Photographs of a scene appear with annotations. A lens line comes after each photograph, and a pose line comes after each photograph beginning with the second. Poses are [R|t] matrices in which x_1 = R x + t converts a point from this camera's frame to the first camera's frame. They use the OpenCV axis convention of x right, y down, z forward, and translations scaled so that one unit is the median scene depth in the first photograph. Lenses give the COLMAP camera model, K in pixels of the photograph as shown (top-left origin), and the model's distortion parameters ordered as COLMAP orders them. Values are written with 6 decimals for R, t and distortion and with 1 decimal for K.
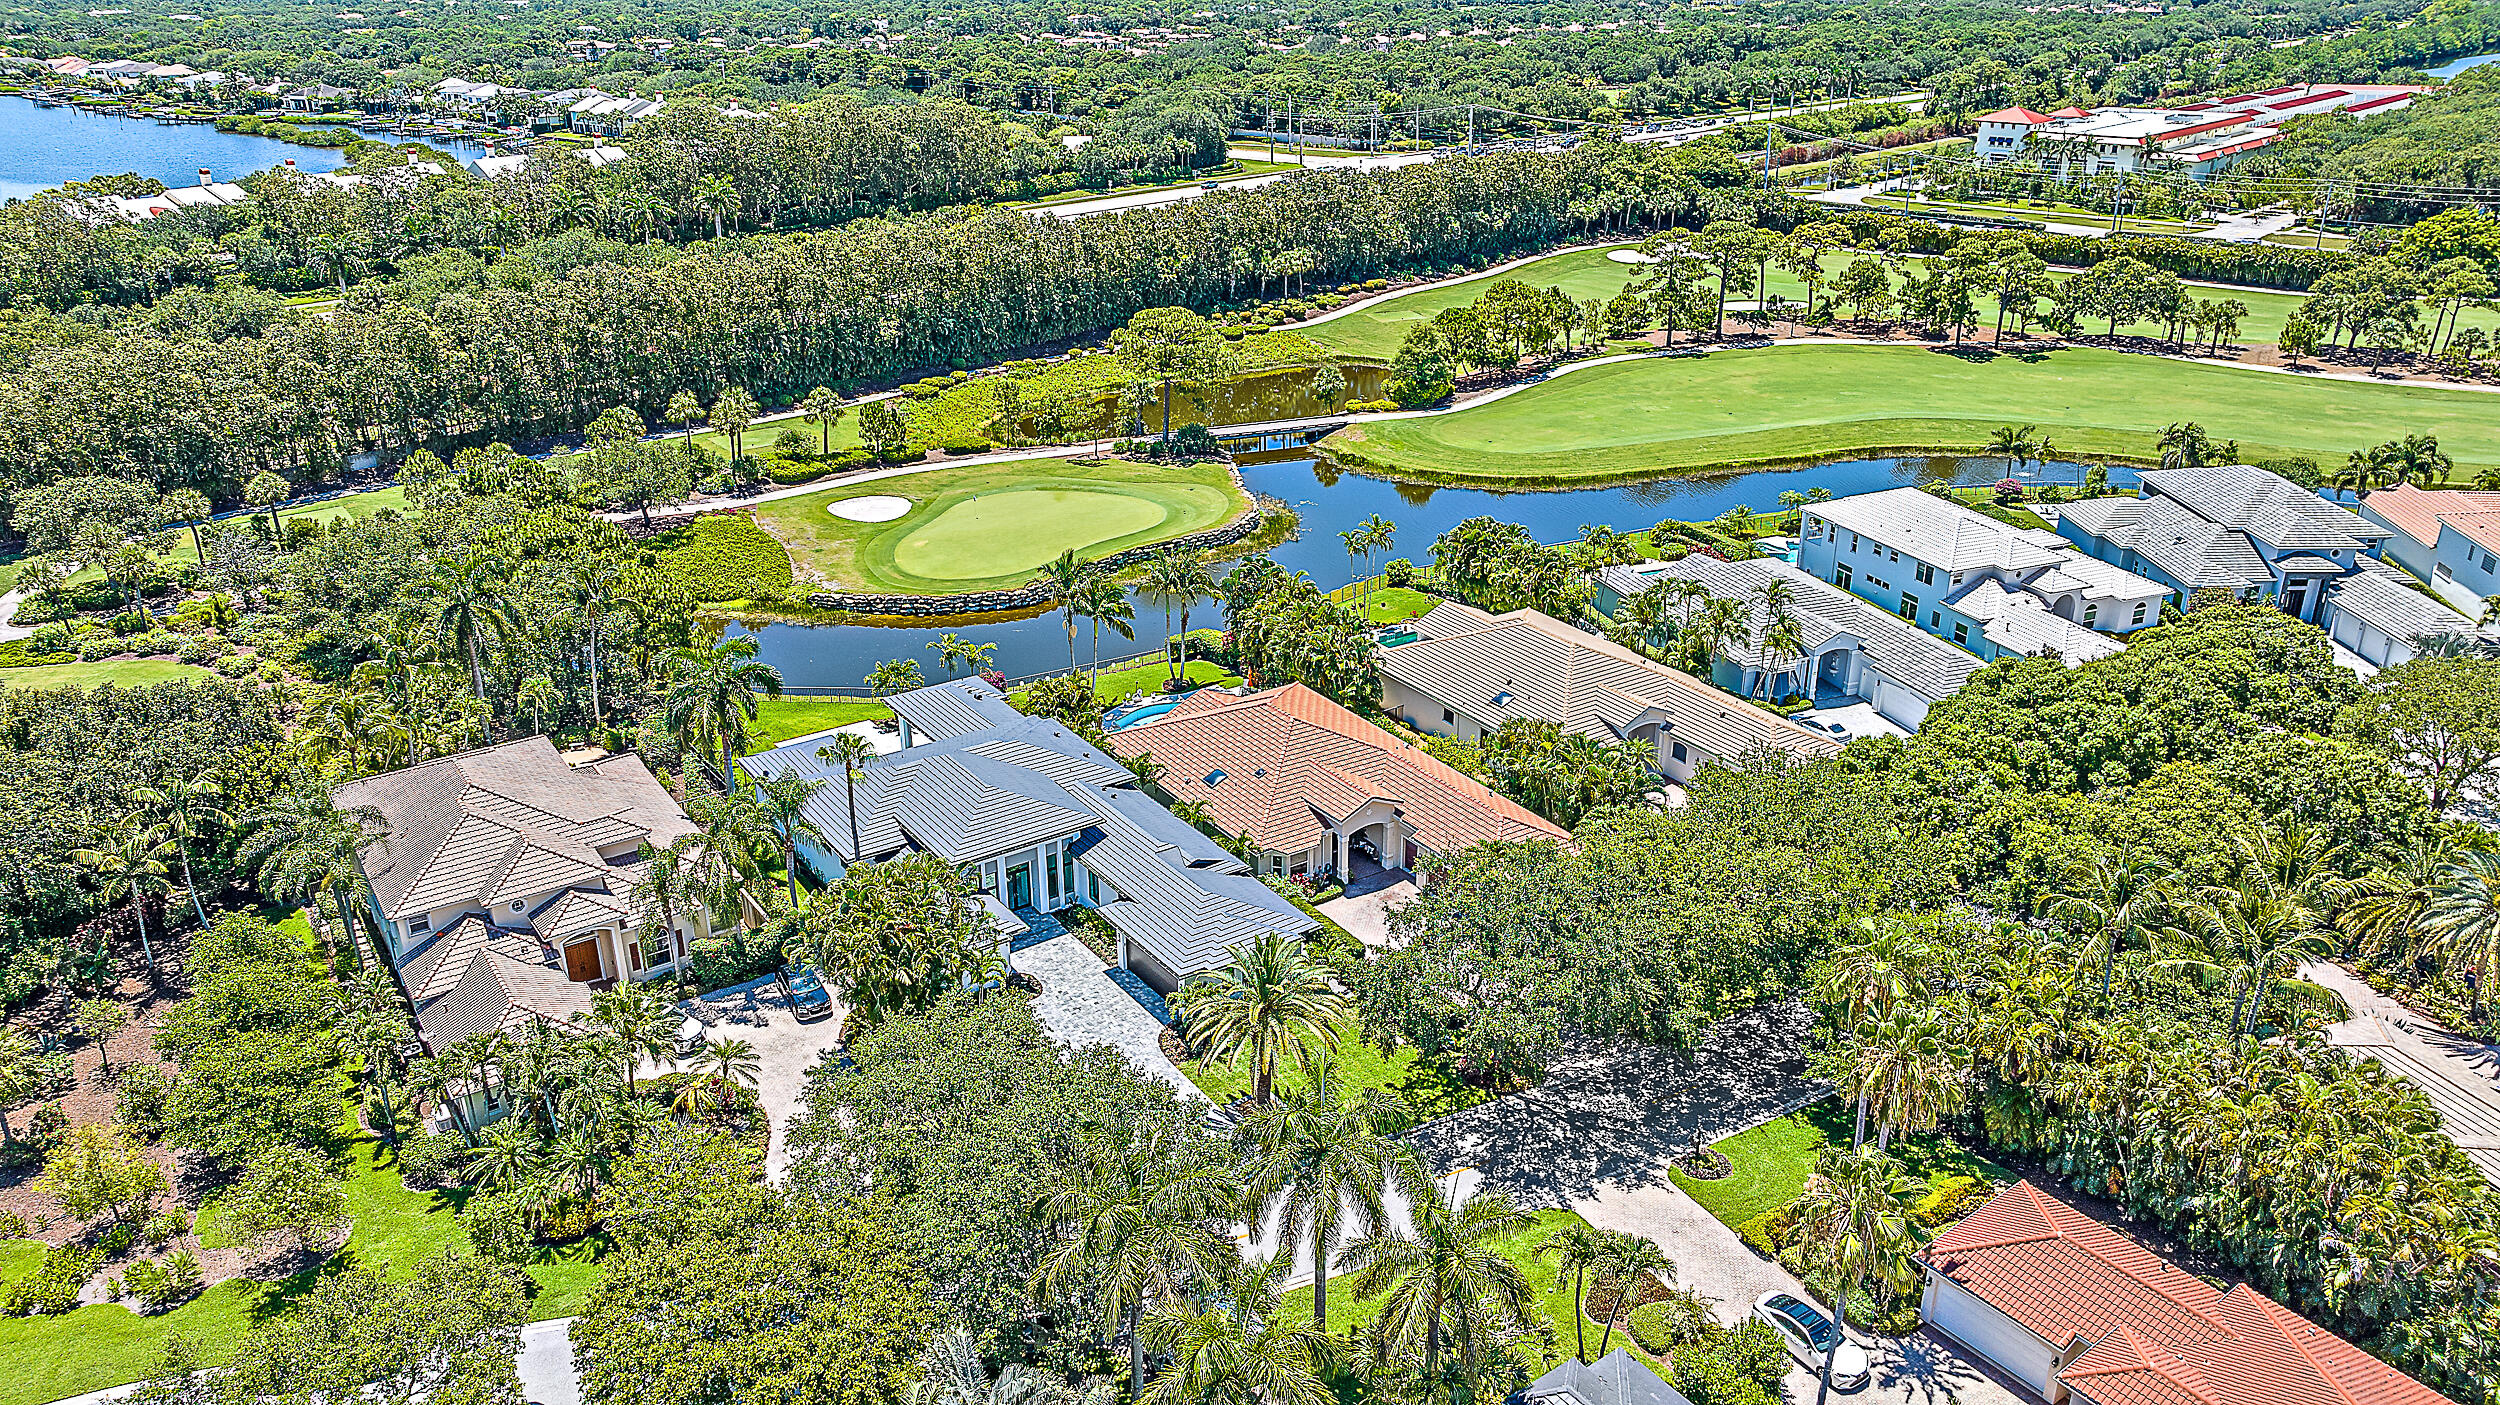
lens RADIAL K [[1709.6, 0, 1250.0], [0, 1709.6, 702.5], [0, 0, 1]] dist [-0.011558, -0.003595]
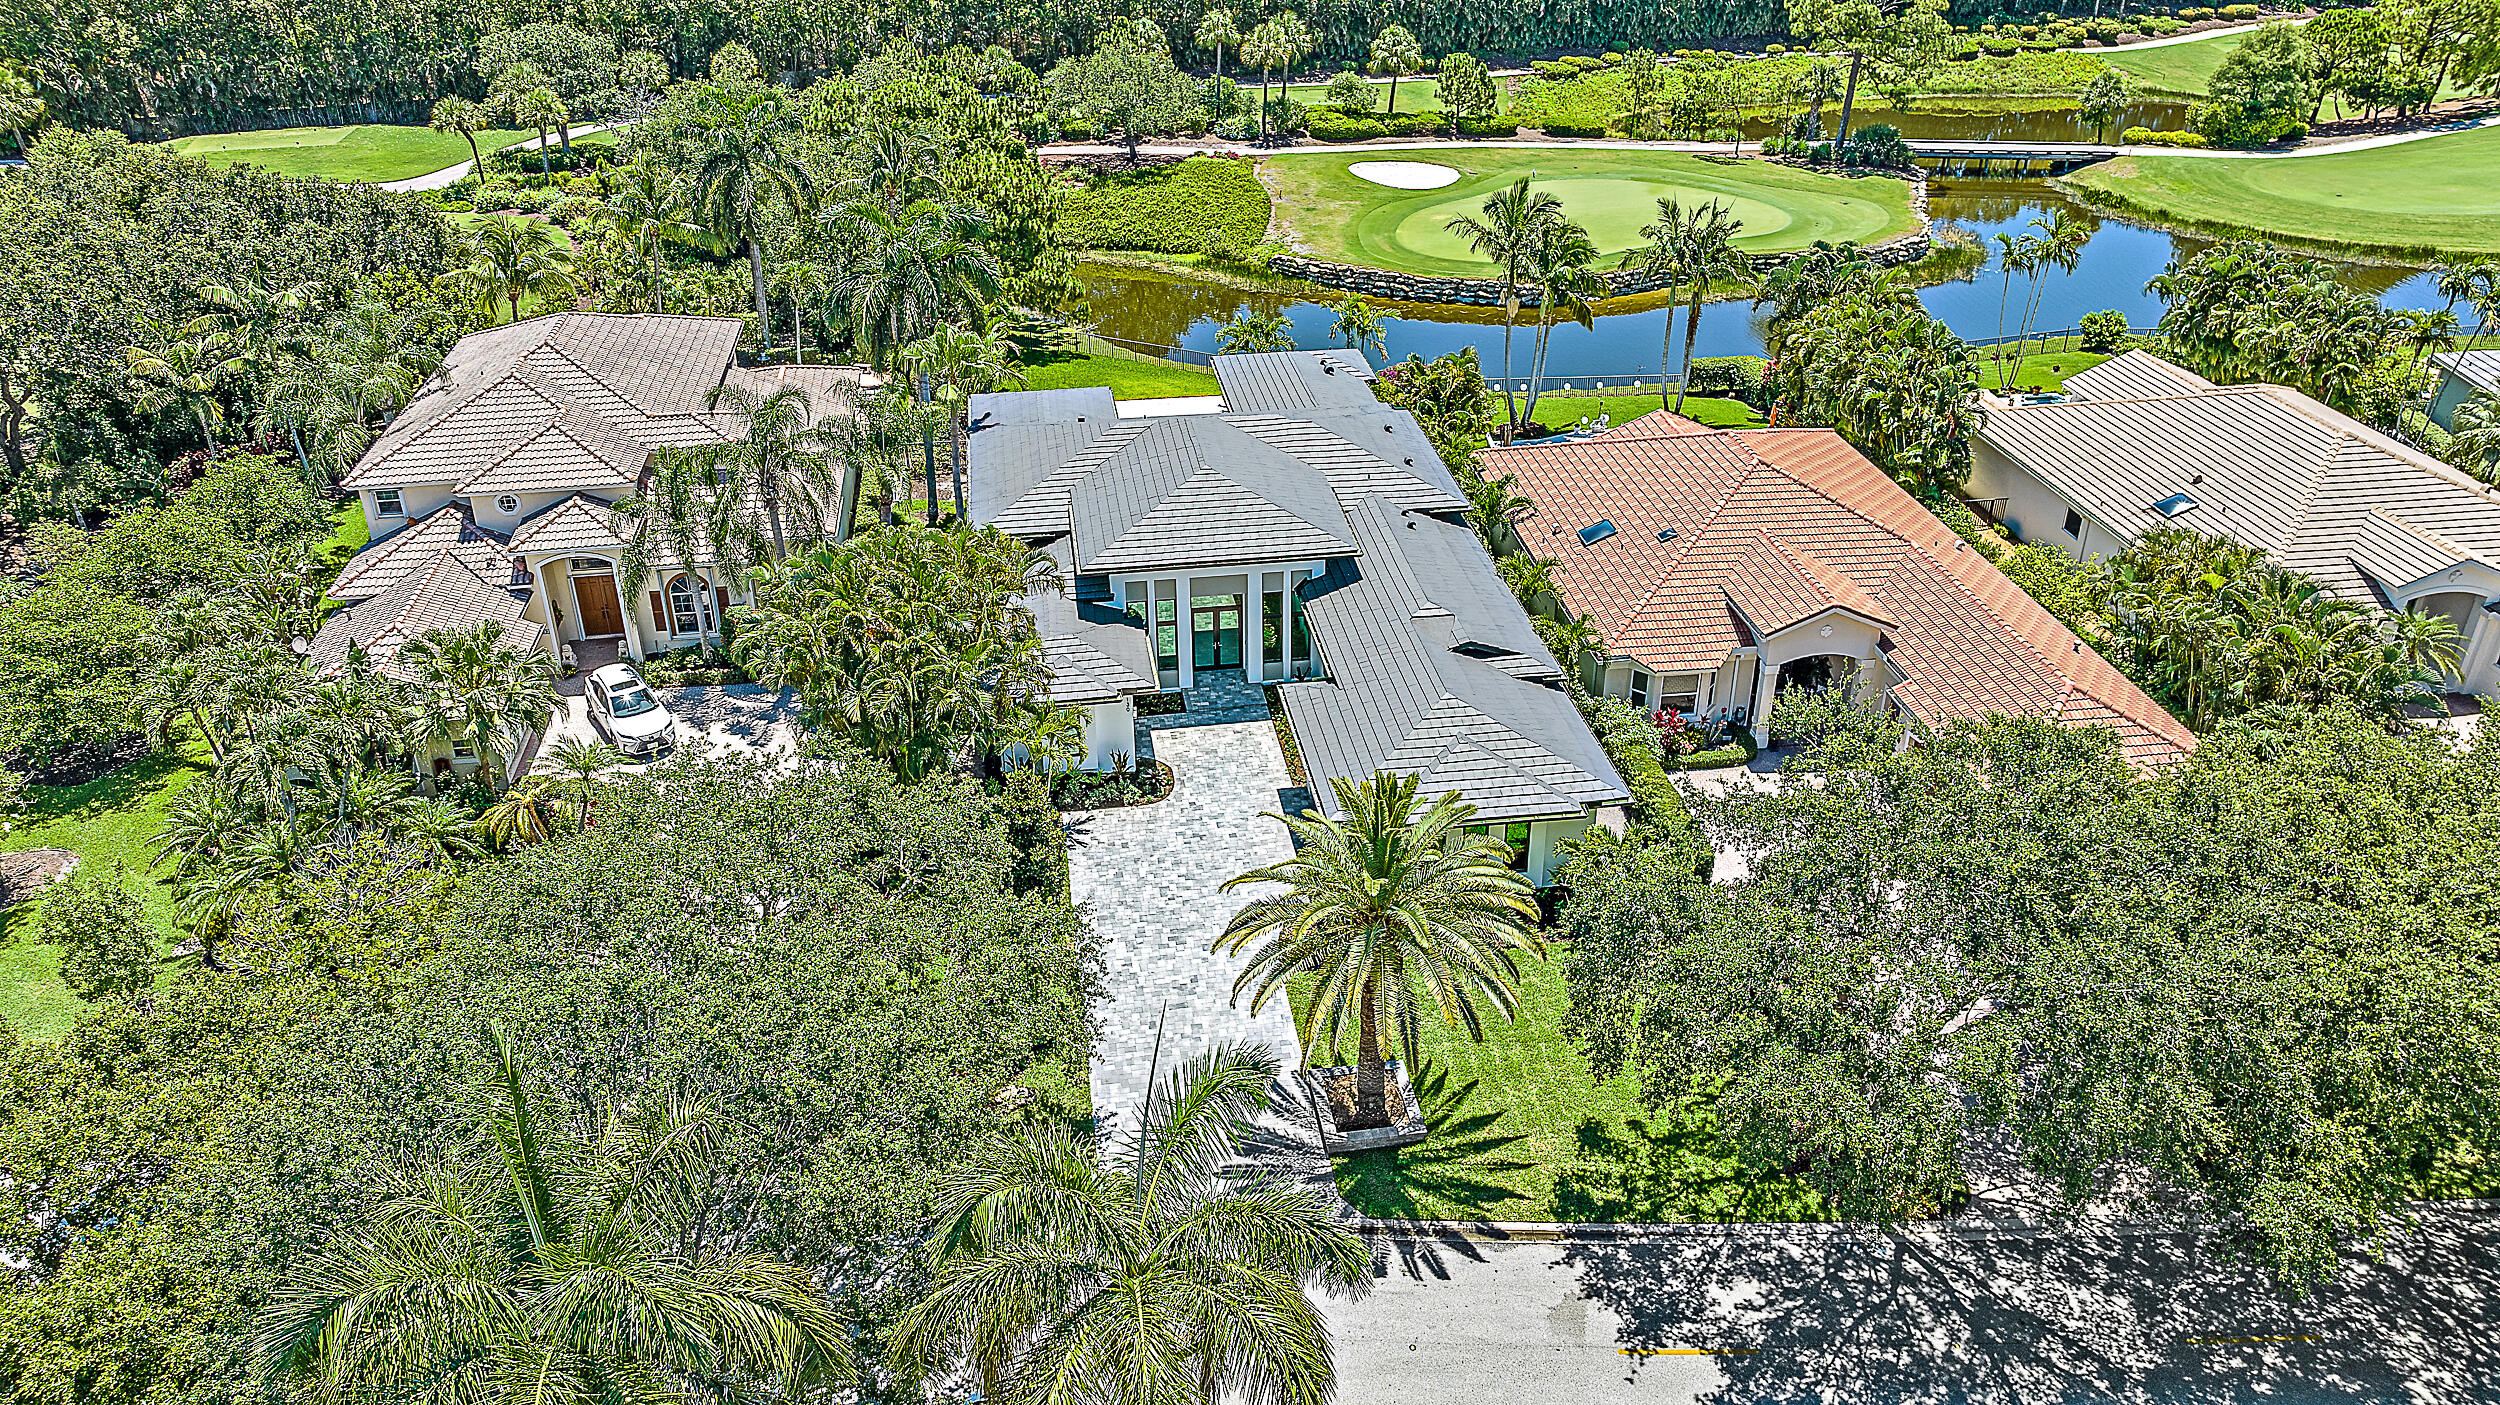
lens RADIAL K [[1813.8, 0, 1250.3], [0, 1813.8, 665.0], [0, 0, 1]] dist [-0.083992, 0.104027]
pose [[0.900195, 0.204514, -0.384477, 0.086433], [-0.174437, 0.978283, 0.111959, 0.028654], [0.399025, -0.033718, 0.916320, 0.263608]]
